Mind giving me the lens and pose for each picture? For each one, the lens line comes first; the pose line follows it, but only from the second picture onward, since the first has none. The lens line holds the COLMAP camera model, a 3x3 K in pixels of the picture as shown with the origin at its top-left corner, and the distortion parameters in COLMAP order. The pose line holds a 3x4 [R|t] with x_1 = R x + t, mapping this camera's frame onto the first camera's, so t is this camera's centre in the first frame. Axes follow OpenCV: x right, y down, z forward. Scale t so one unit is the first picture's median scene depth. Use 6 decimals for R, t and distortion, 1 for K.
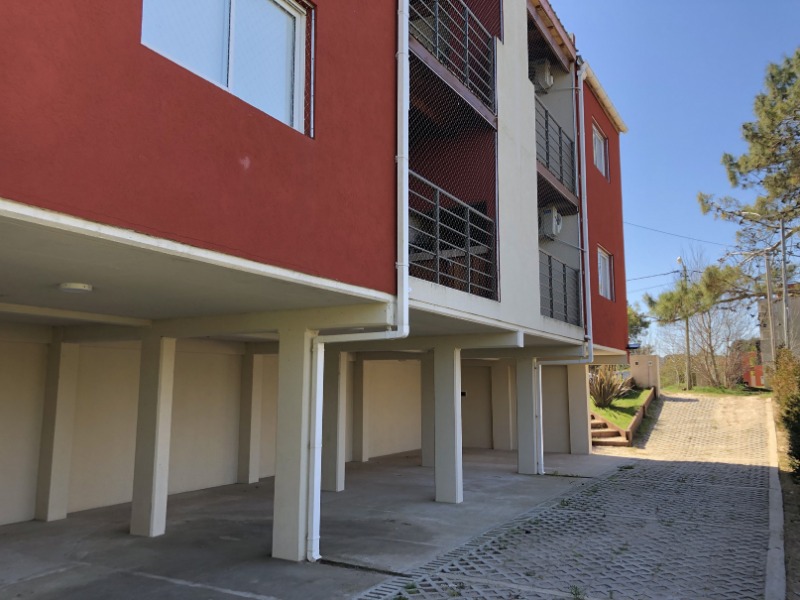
lens RADIAL K [[654.5, 0, 400.1], [0, 654.5, 304.4], [0, 0, 1]] dist [0.039797, -0.028769]
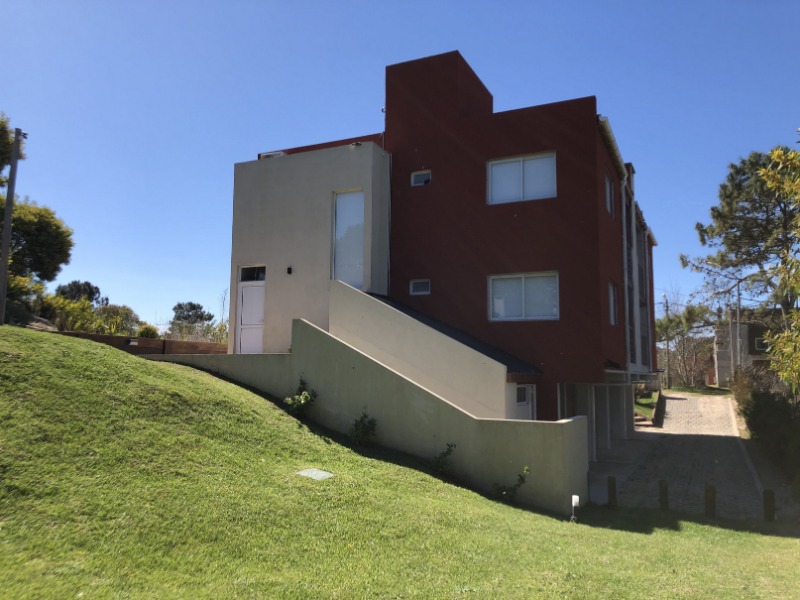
lens RADIAL K [[654.5, 0, 400.0], [0, 654.5, 297.0], [0, 0, 1]] dist [0.039797, -0.028769]
pose [[0.997454, 0.015771, 0.069552, -0.258860], [-0.016226, 0.999850, 0.005983, -0.072755], [-0.069447, -0.007097, 0.997560, -0.395728]]
